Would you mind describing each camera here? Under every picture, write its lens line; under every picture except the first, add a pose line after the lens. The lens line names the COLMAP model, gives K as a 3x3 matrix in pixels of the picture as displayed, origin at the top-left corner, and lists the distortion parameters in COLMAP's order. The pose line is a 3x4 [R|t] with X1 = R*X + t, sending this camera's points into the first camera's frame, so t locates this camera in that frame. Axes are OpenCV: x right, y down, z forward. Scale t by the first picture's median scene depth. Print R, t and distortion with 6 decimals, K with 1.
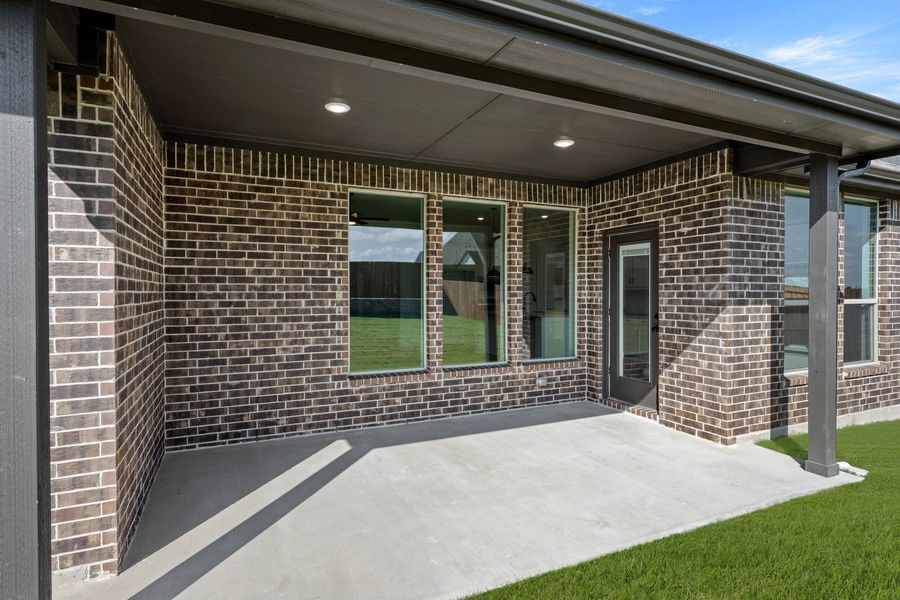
lens RADIAL K [[534.4, 0, 482.7], [0, 534.4, 294.8], [0, 0, 1]] dist [-0.000744, -0.000117]
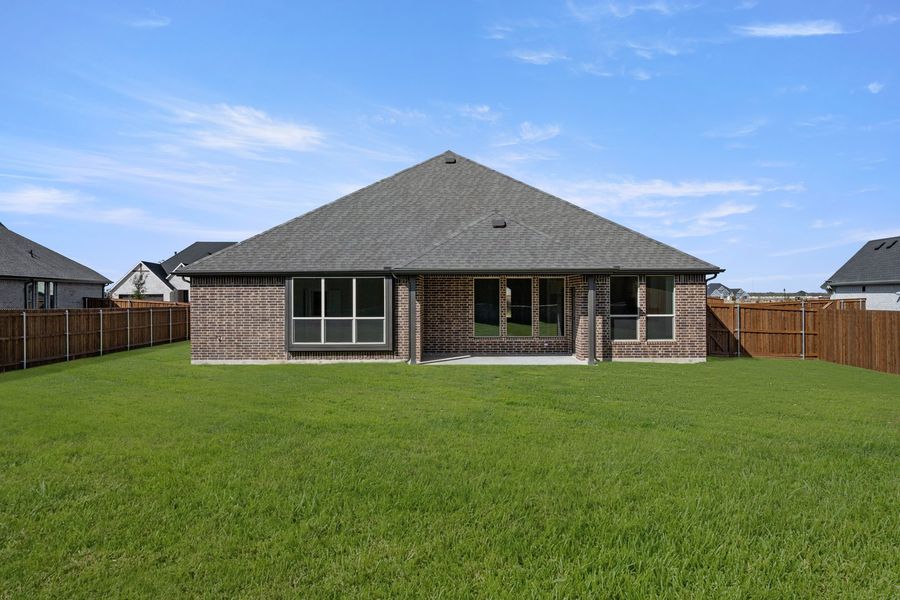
lens RADIAL K [[534.4, 0, 449.3], [0, 534.4, 300.5], [0, 0, 1]] dist [-0.000744, -0.000117]
pose [[0.908214, -0.000649, -0.418505, 0.896541], [-0.001160, 0.999991, -0.004070, -0.049579], [0.418504, 0.004182, 0.908205, -1.836875]]
